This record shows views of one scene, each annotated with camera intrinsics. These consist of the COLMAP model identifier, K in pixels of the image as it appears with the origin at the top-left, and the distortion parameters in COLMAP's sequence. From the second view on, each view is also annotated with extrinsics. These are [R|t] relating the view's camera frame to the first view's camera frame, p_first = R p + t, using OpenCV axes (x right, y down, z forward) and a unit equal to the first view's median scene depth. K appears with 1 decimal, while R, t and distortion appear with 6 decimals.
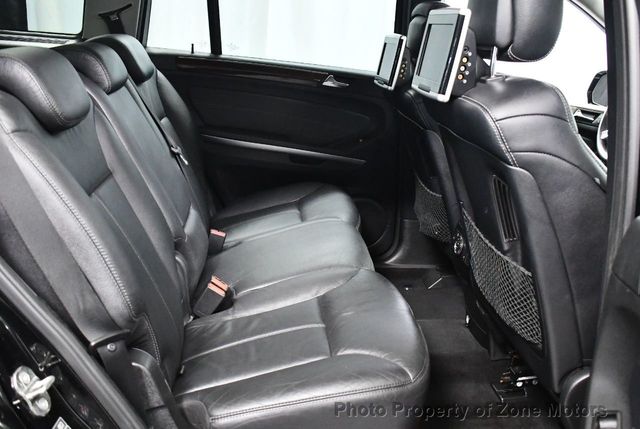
lens RADIAL K [[648.6, 0, 320.0], [0, 648.6, 214.5], [0, 0, 1]] dist [-0.092895, 0.010139]
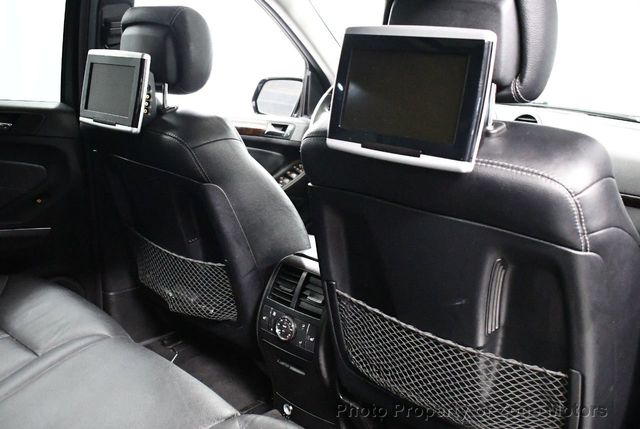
lens RADIAL K [[648.6, 0, 320.0], [0, 648.6, 214.5], [0, 0, 1]] dist [-0.092895, 0.010139]
pose [[0.733117, -0.181709, 0.655379, -0.214191], [0.176732, 0.981442, 0.074418, -0.123565], [-0.656739, 0.061269, 0.751625, 0.359169]]
